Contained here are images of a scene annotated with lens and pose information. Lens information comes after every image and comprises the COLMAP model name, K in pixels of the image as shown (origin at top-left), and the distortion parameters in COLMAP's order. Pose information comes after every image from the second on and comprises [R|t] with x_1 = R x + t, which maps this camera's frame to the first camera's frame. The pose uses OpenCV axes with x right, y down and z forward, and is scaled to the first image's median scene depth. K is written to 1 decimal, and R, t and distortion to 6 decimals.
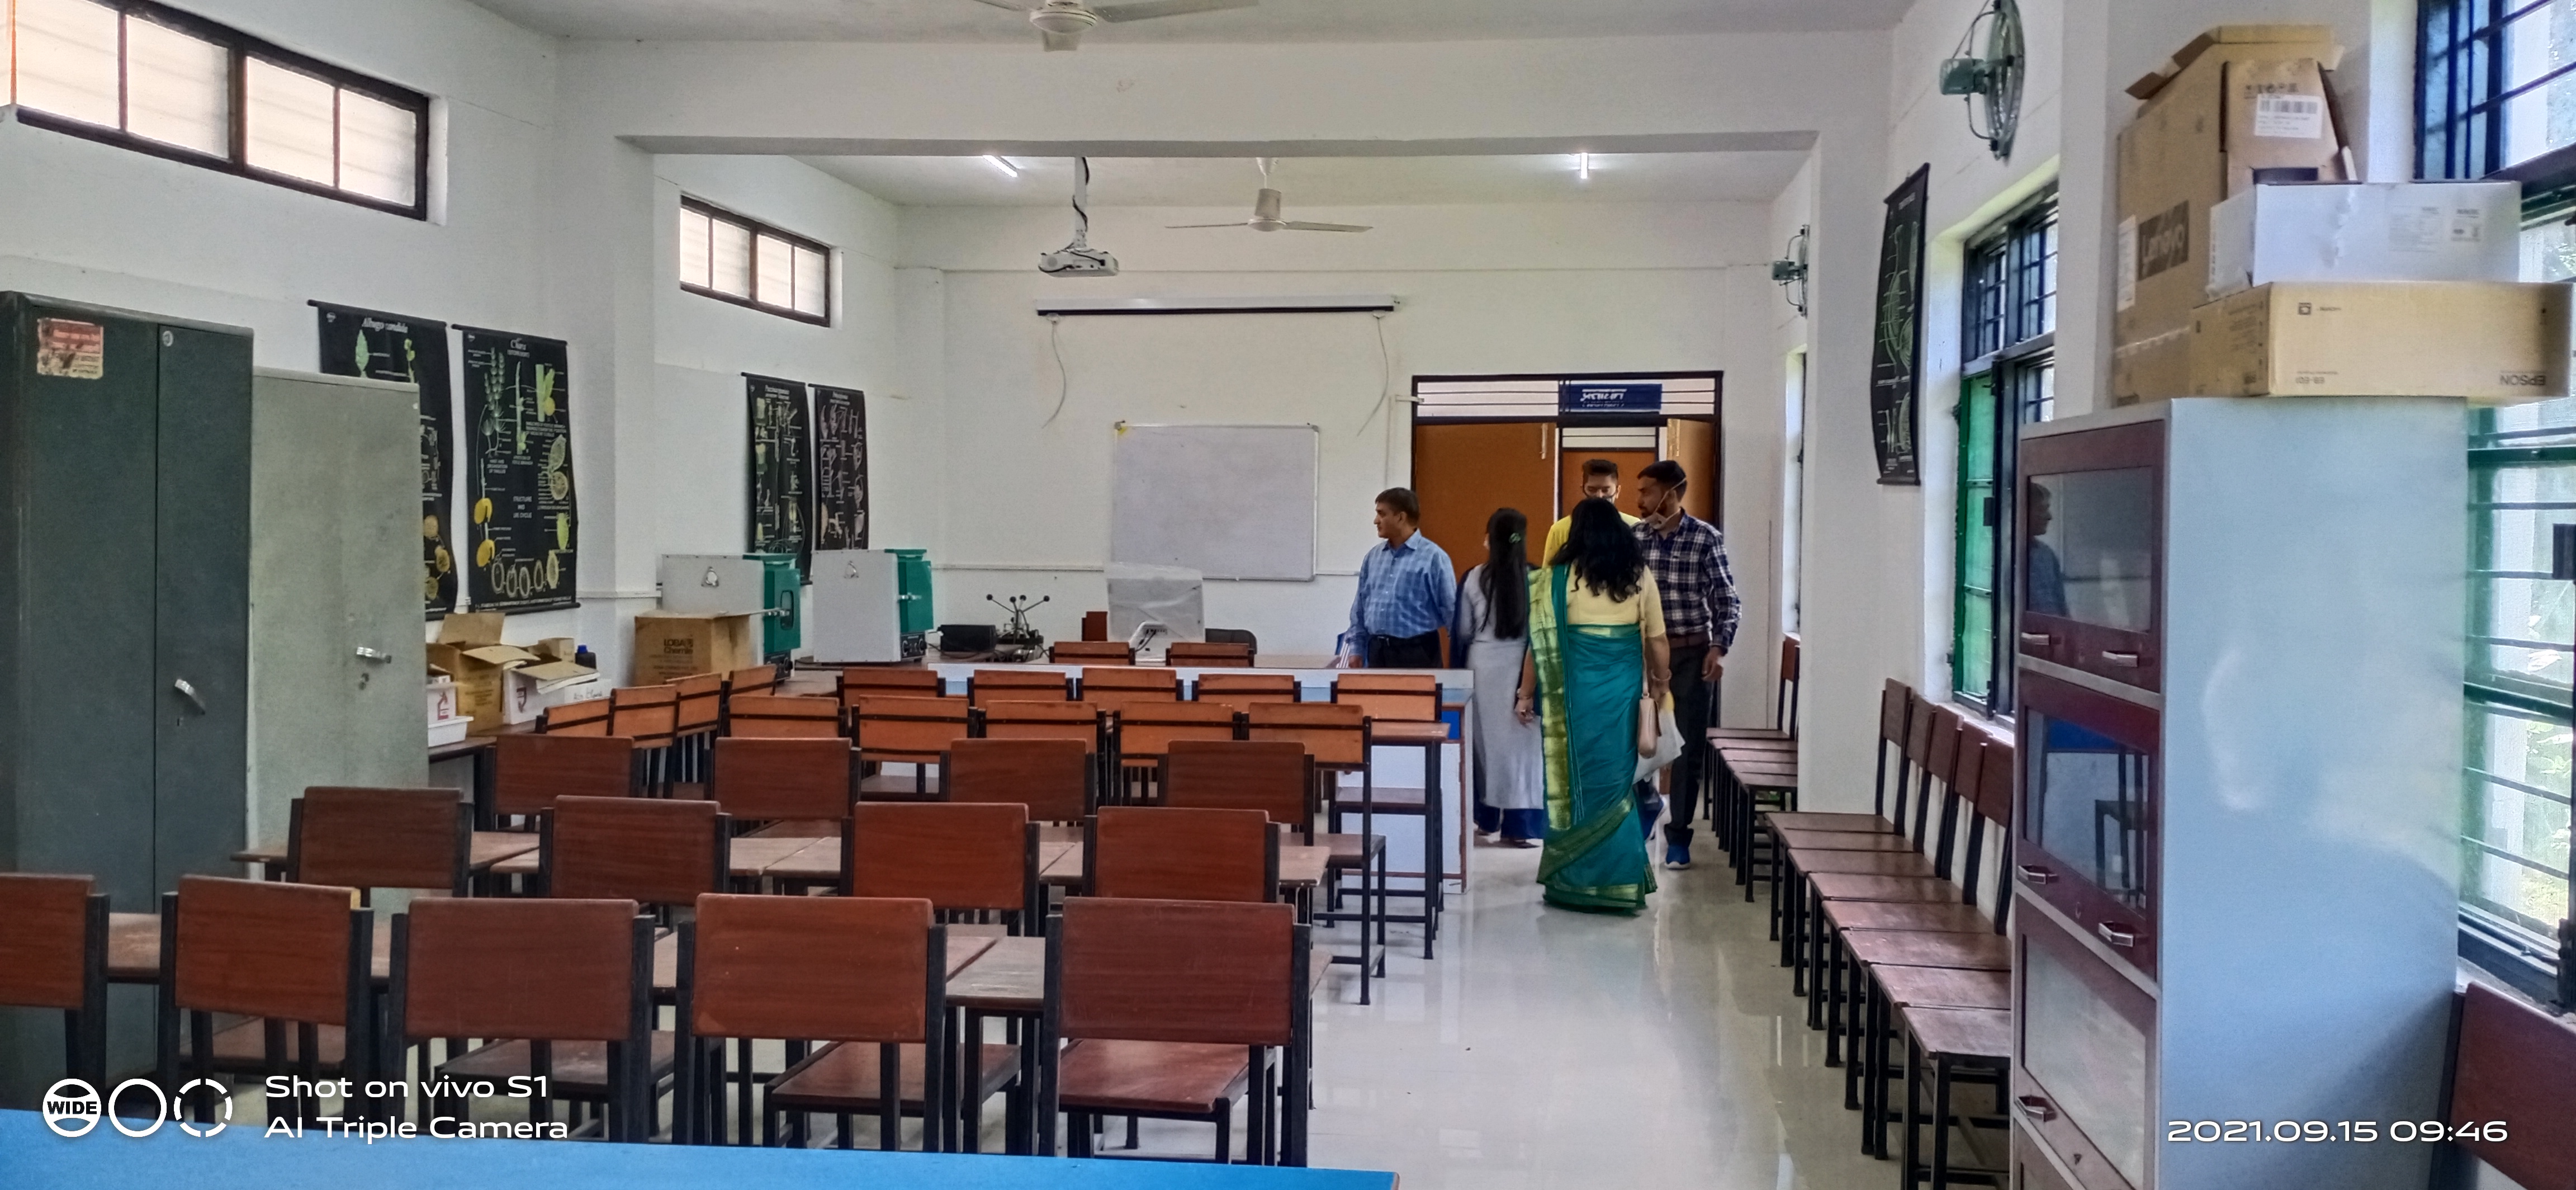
lens RADIAL K [[2582.2, 0, 1290.4], [0, 2582.2, 595.8], [0, 0, 1]] dist [0.002967, -1.807384]
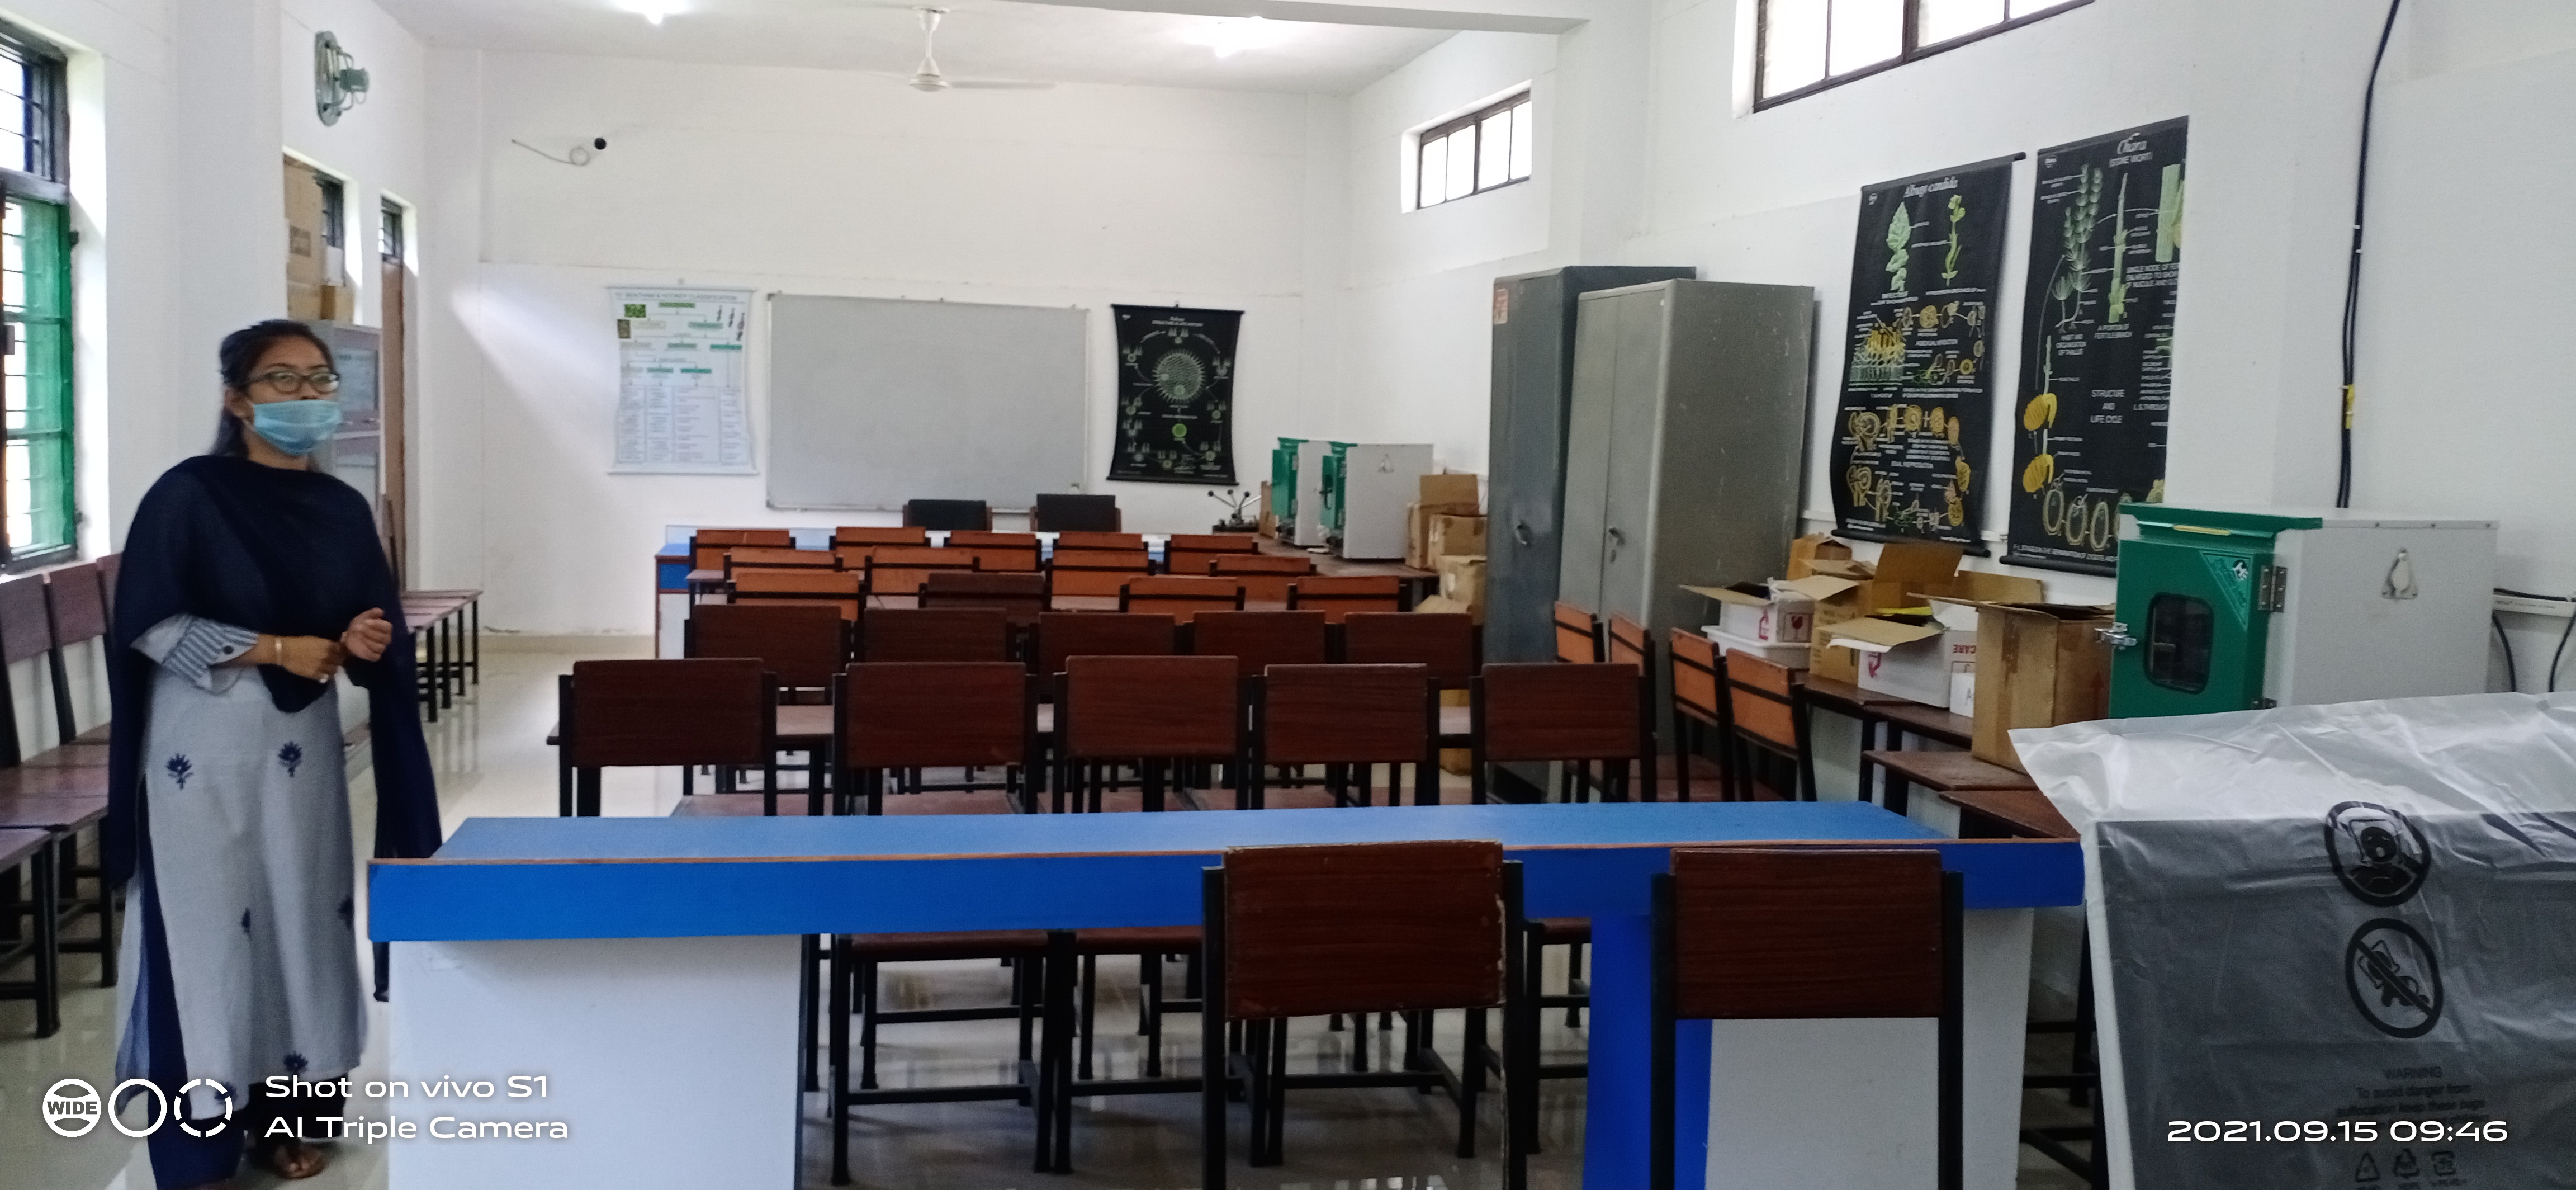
lens RADIAL K [[1996.0, 0, 1269.3], [0, 1996.0, 600.6], [0, 0, 1]] dist [0.052053, -0.123909]
pose [[-0.951569, -0.011384, -0.307226, 0.054535], [-0.051013, 0.991308, 0.121271, -0.042116], [0.303175, 0.131070, -0.943878, 1.612478]]
